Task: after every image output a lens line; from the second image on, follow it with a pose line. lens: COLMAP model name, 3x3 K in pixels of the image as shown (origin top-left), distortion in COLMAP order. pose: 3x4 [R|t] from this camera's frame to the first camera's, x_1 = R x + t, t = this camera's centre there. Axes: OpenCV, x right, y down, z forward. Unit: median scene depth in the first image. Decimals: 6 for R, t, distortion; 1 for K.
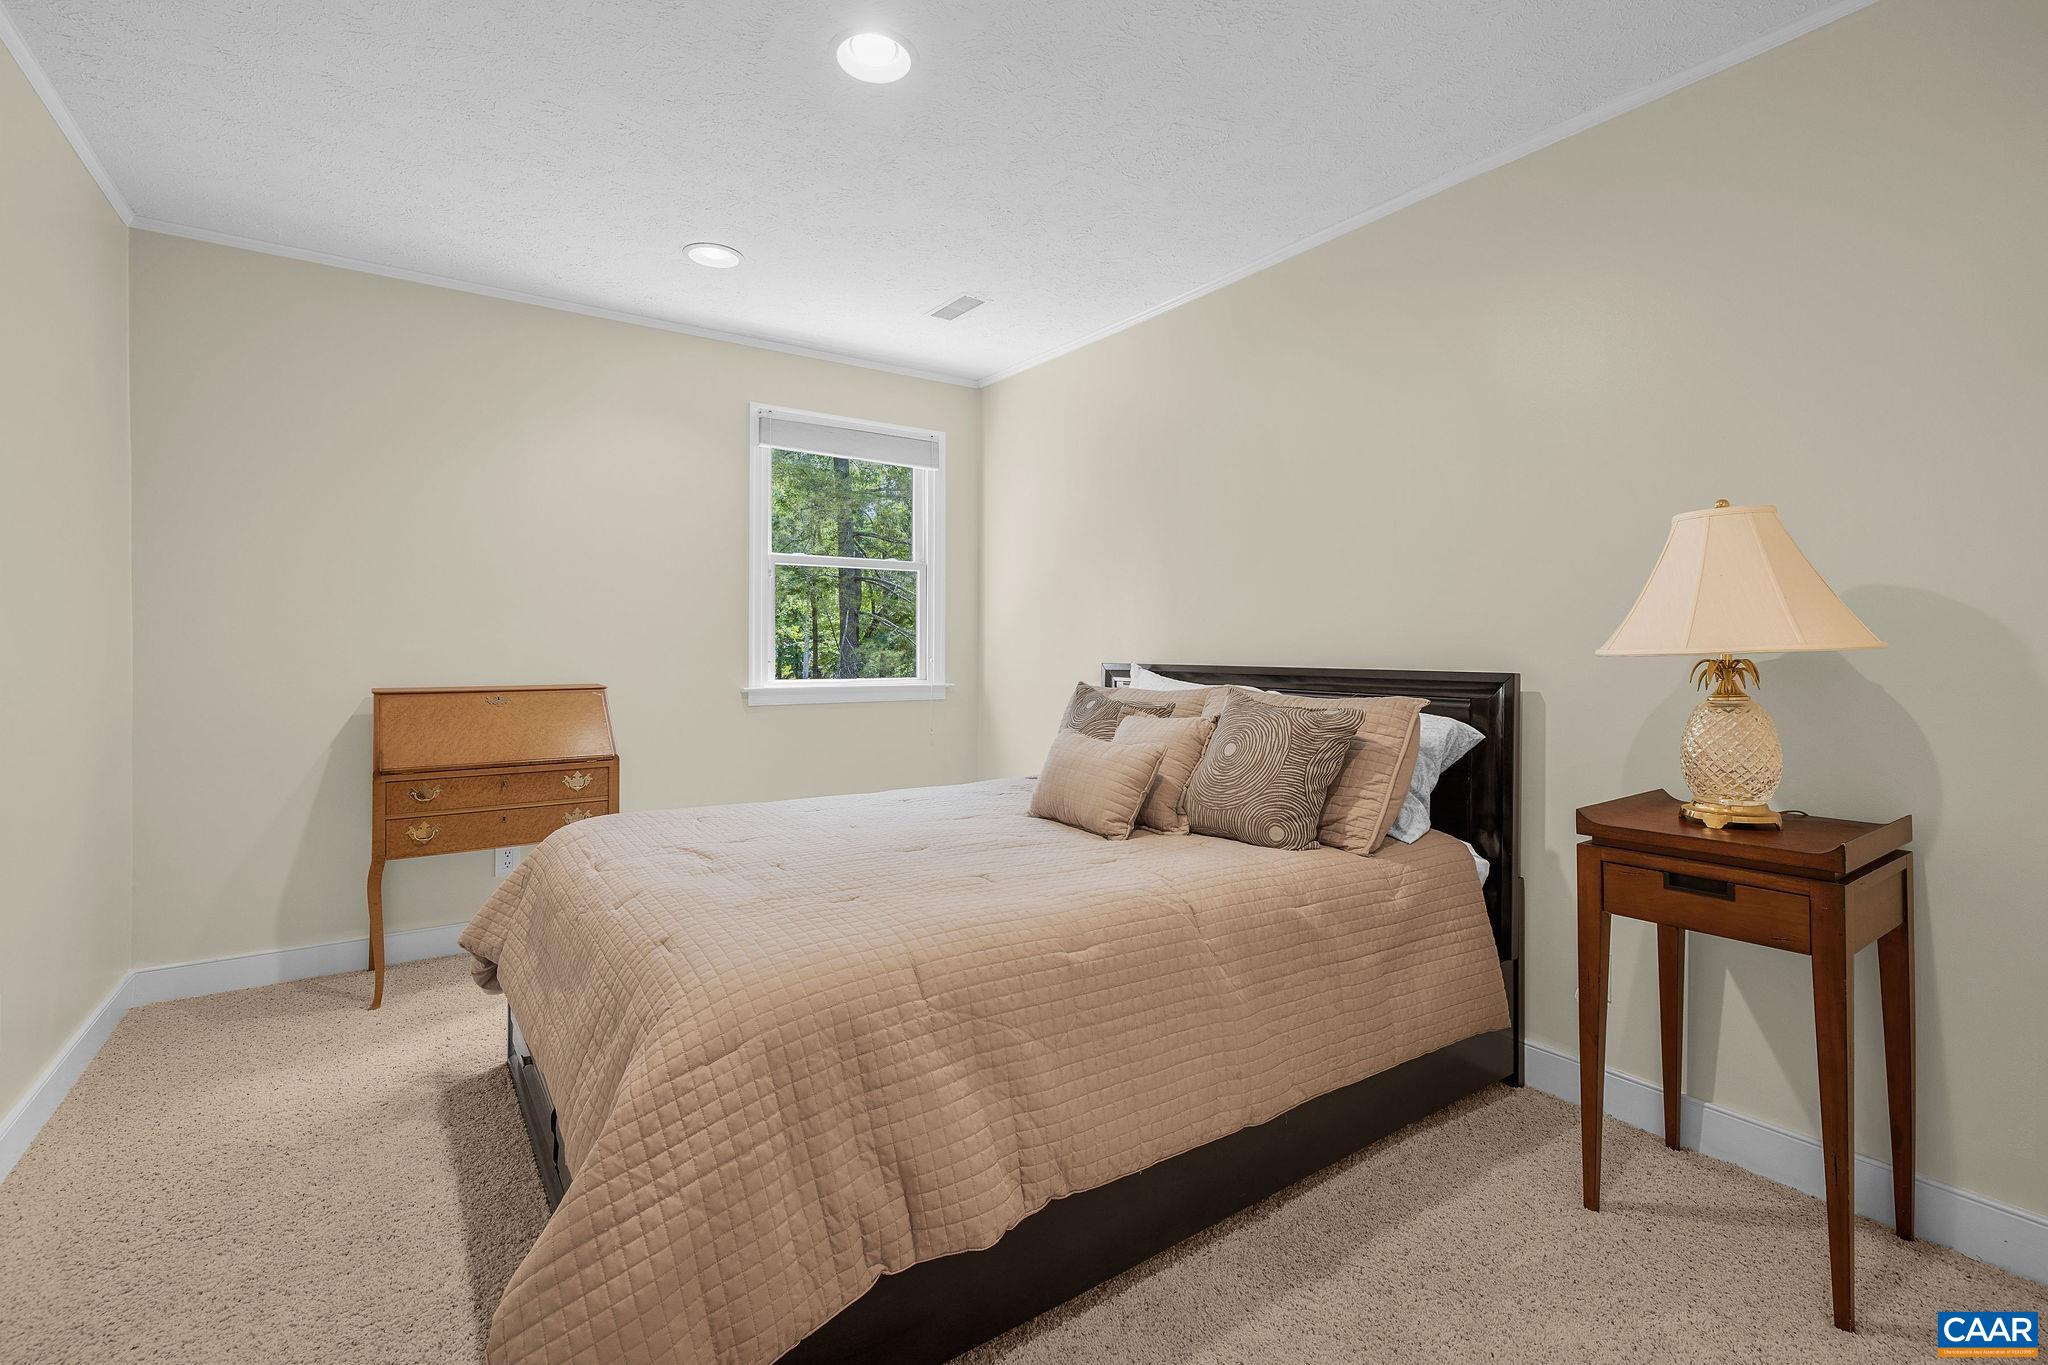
lens RADIAL K [[871.4, 0, 1030.2], [0, 871.4, 664.0], [0, 0, 1]] dist [0.001792, -0.000525]
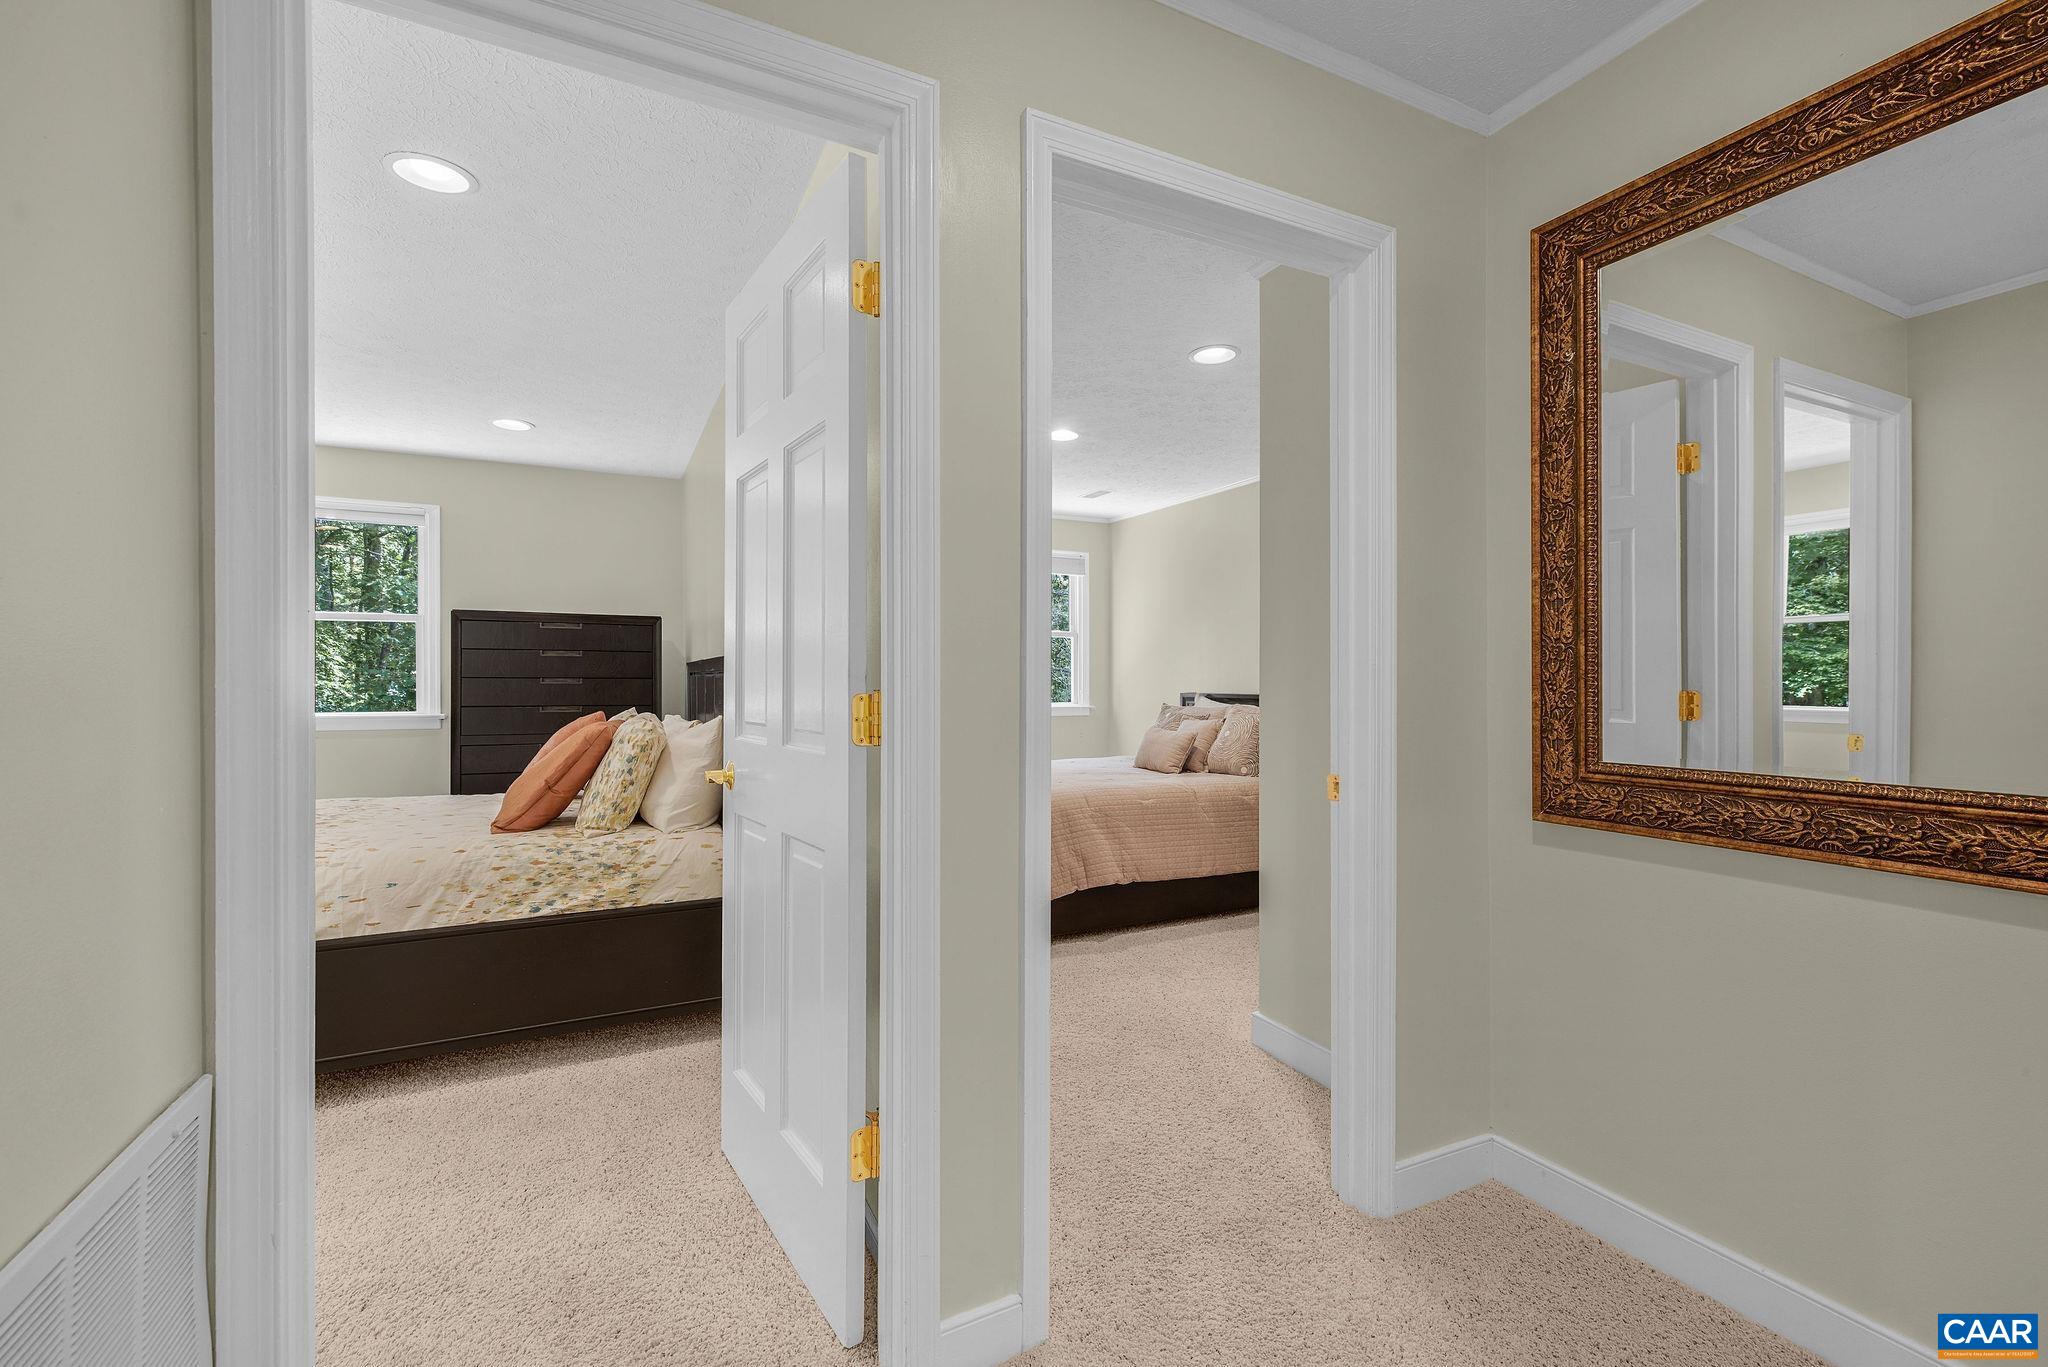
lens RADIAL K [[871.4, 0, 1030.8], [0, 871.4, 678.4], [0, 0, 1]] dist [0.001792, -0.000525]
pose [[0.988187, -0.005475, -0.153158, 0.079212], [0.002722, 0.999831, -0.018179, 0.001063], [0.153232, 0.017548, 0.988034, -1.133407]]
